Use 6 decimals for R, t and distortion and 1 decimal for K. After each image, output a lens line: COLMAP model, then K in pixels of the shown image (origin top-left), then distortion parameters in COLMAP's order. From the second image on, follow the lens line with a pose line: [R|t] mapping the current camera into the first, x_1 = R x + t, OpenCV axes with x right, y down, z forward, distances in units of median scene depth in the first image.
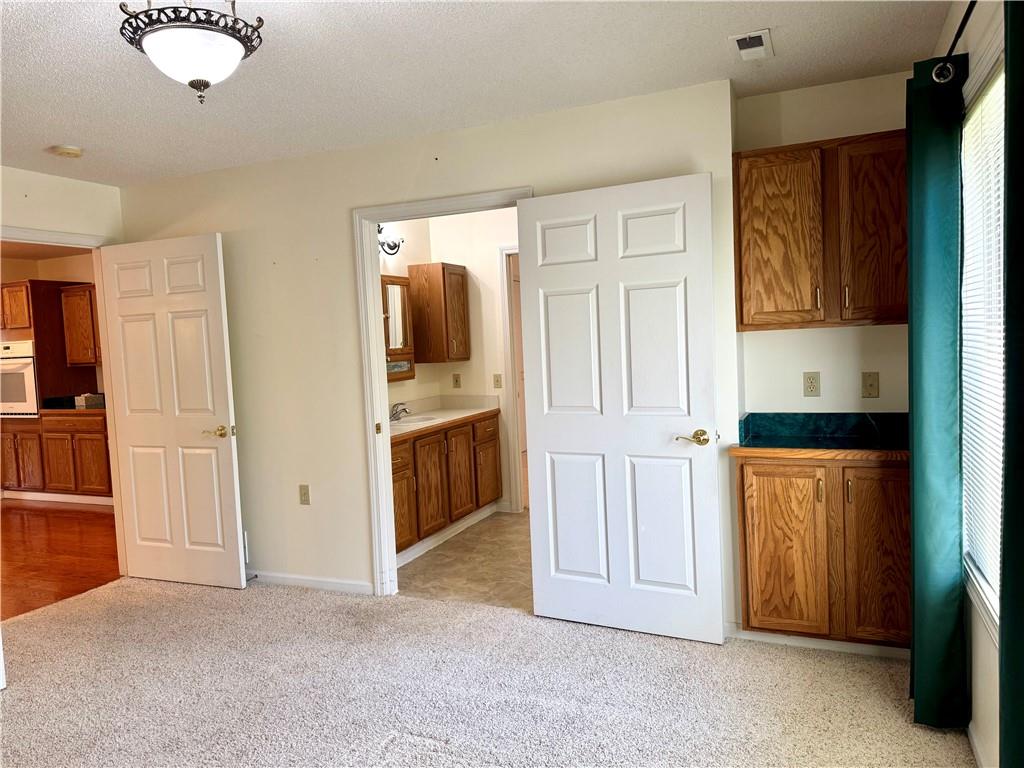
lens RADIAL K [[718.8, 0, 510.1], [0, 718.8, 381.8], [0, 0, 1]] dist [0.090438, -0.107064]
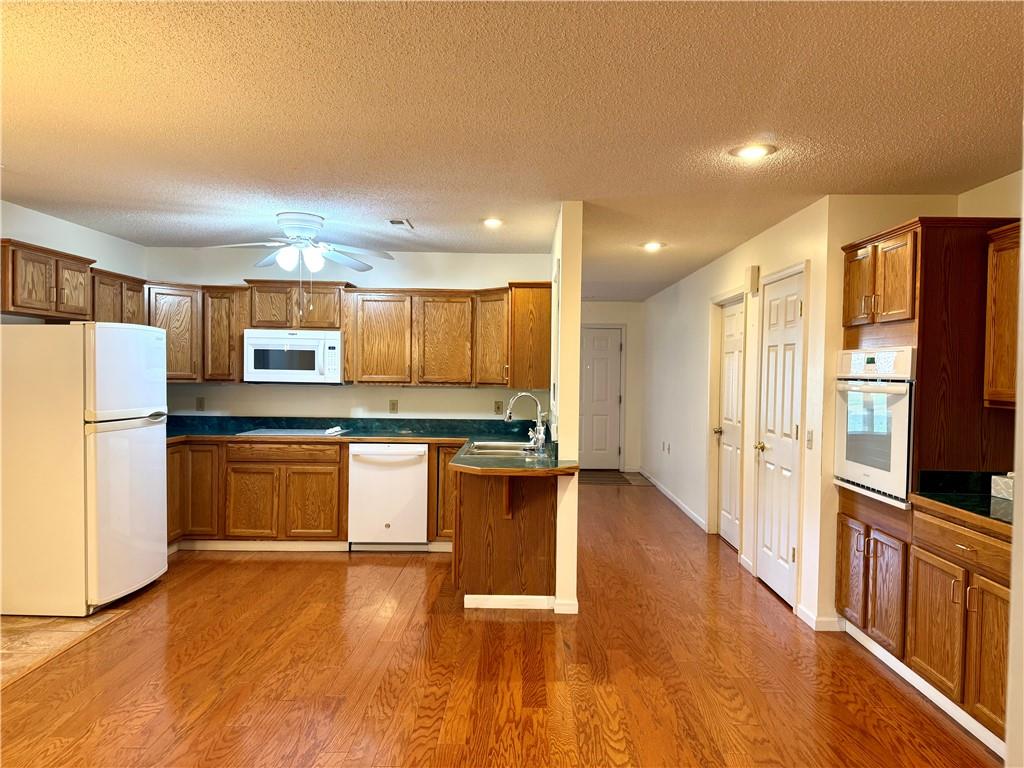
lens RADIAL K [[718.8, 0, 518.5], [0, 718.8, 387.7], [0, 0, 1]] dist [0.090438, -0.107064]
pose [[0.395996, 0.076837, -0.915032, -0.356601], [-0.087925, 0.995087, 0.045508, -0.032543], [0.914033, 0.062433, 0.400806, 0.648848]]
